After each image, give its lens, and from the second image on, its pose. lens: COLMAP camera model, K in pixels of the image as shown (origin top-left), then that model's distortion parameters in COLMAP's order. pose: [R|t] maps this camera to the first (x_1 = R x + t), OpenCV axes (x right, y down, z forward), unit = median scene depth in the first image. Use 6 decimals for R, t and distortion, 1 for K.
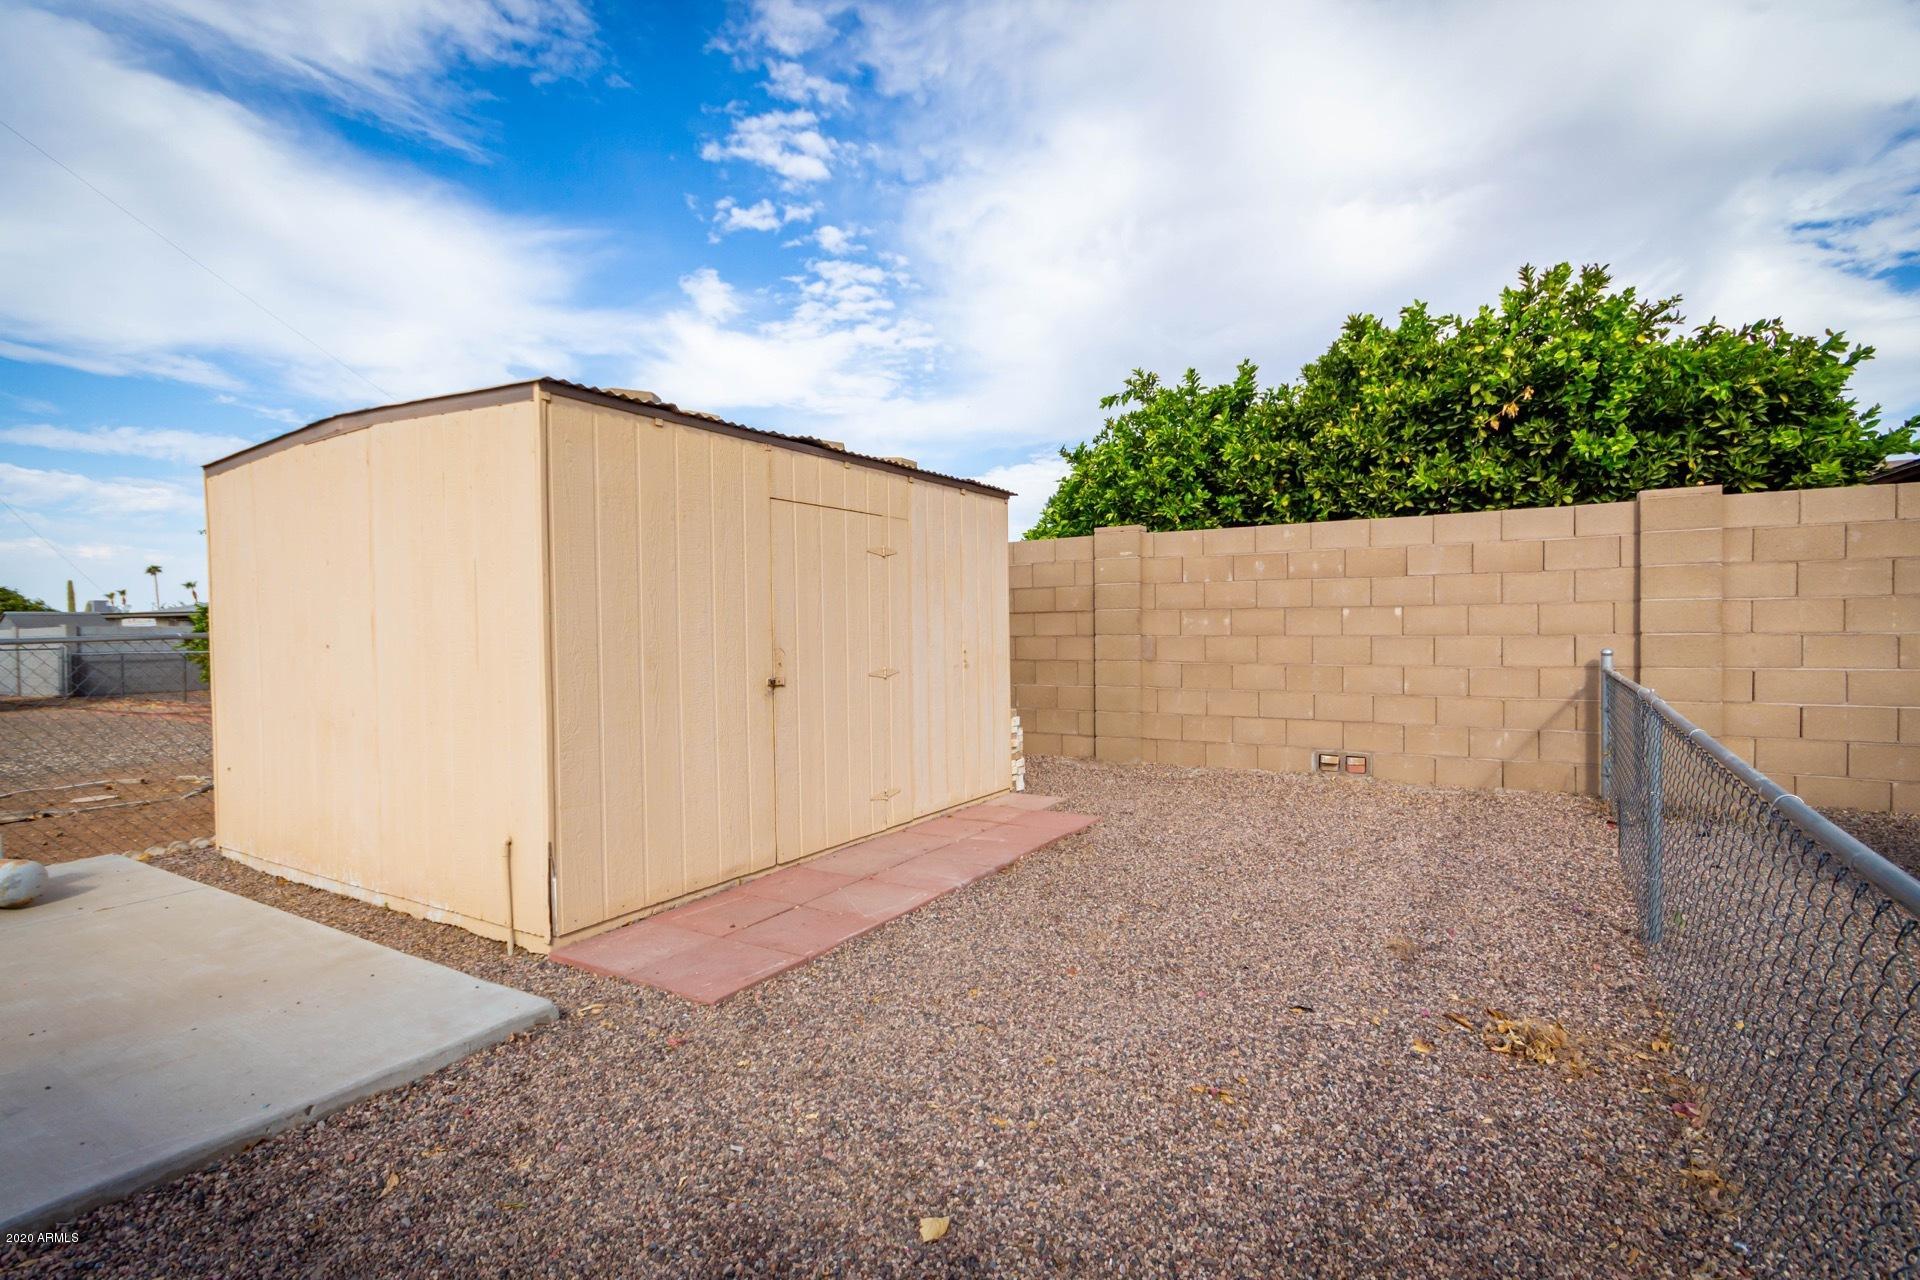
lens RADIAL K [[888.8, 0, 958.9], [0, 888.8, 639.1], [0, 0, 1]] dist [0.002596, 0.000491]
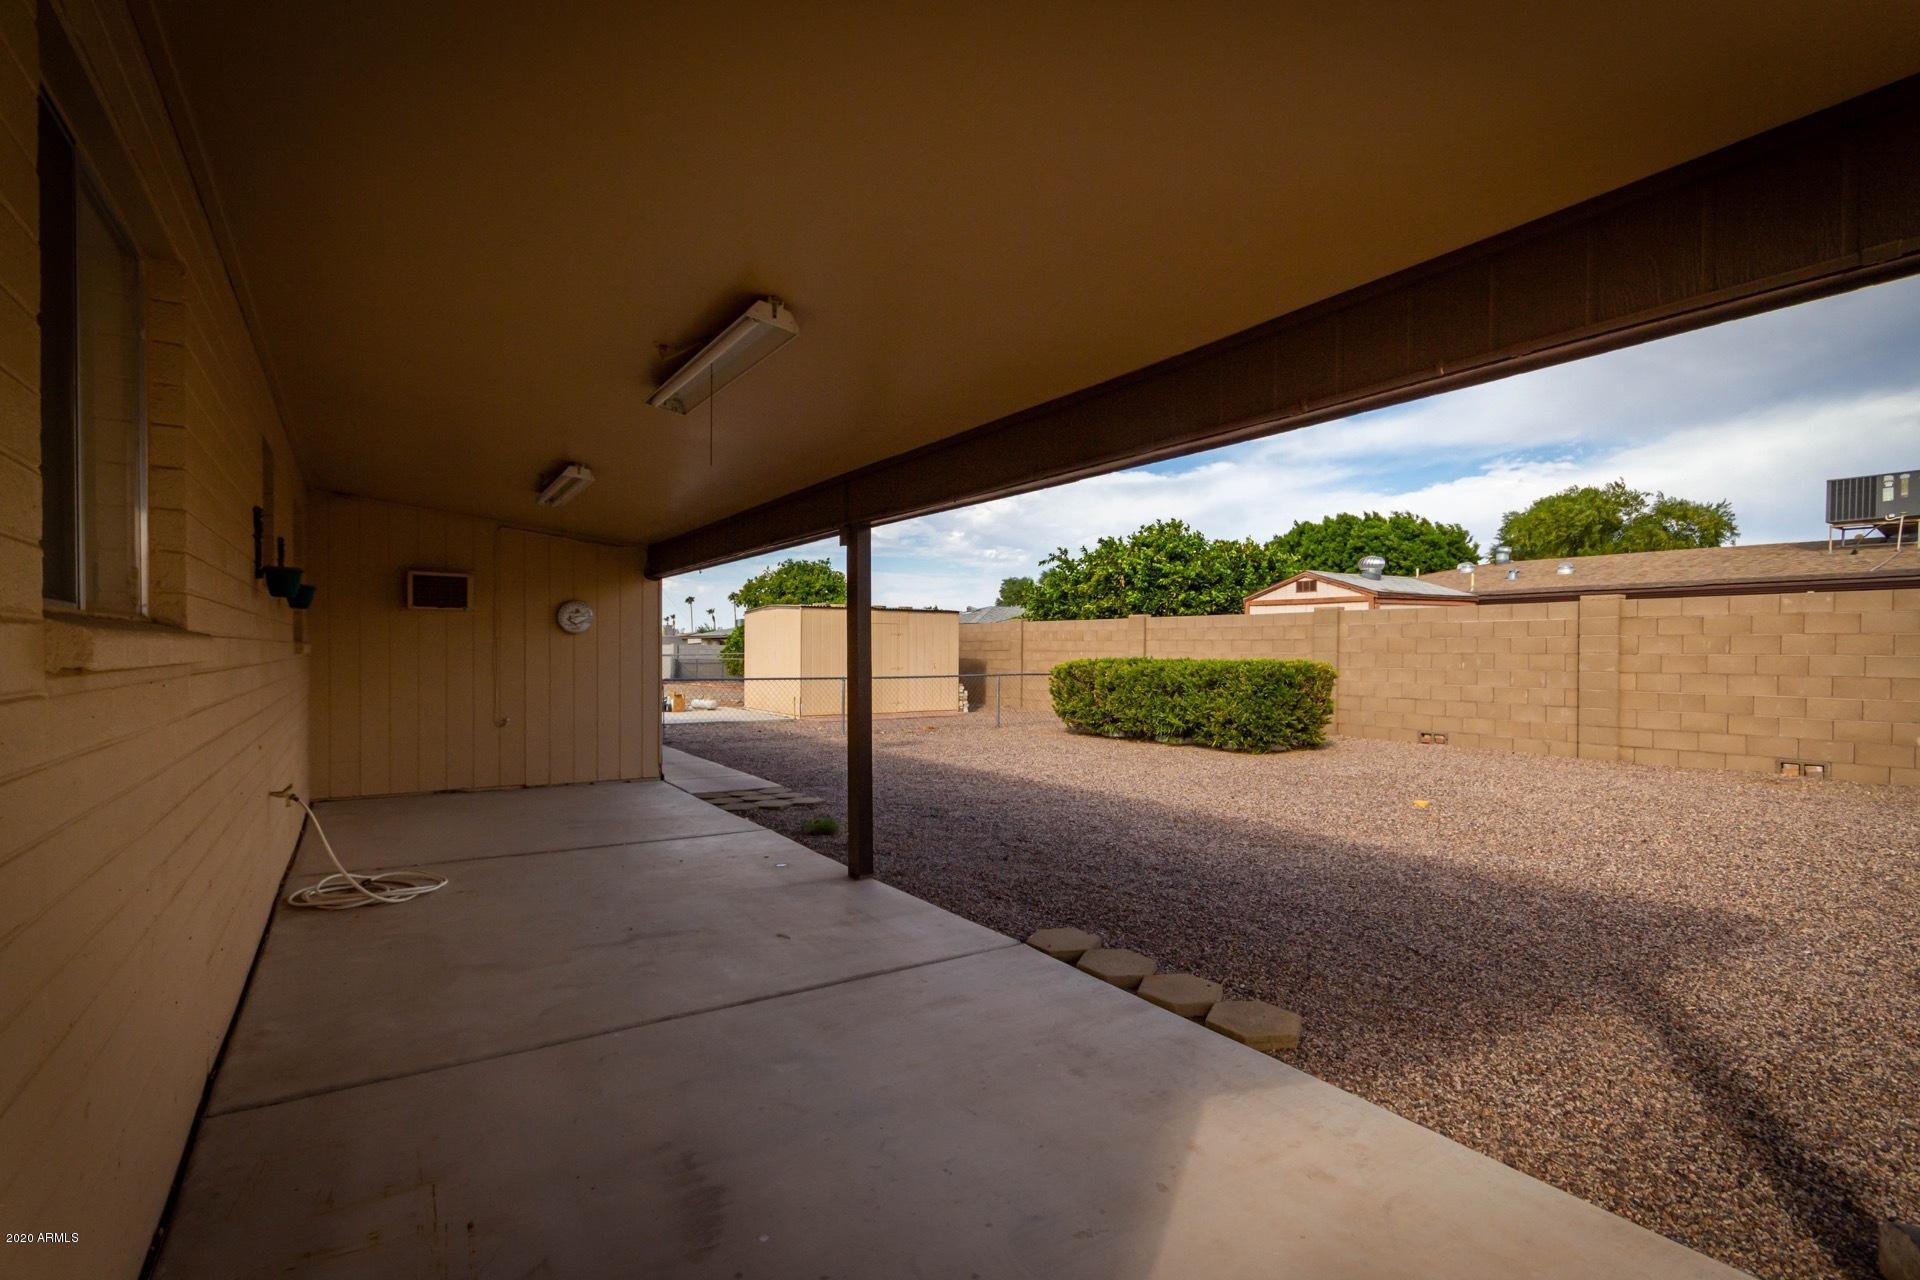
lens RADIAL K [[888.8, 0, 962.3], [0, 888.8, 644.9], [0, 0, 1]] dist [0.002596, 0.000491]
pose [[0.908049, 0.016121, -0.418554, 1.198772], [-0.023668, 0.999637, -0.012845, -0.010815], [0.418195, 0.021570, 0.908101, -1.554337]]
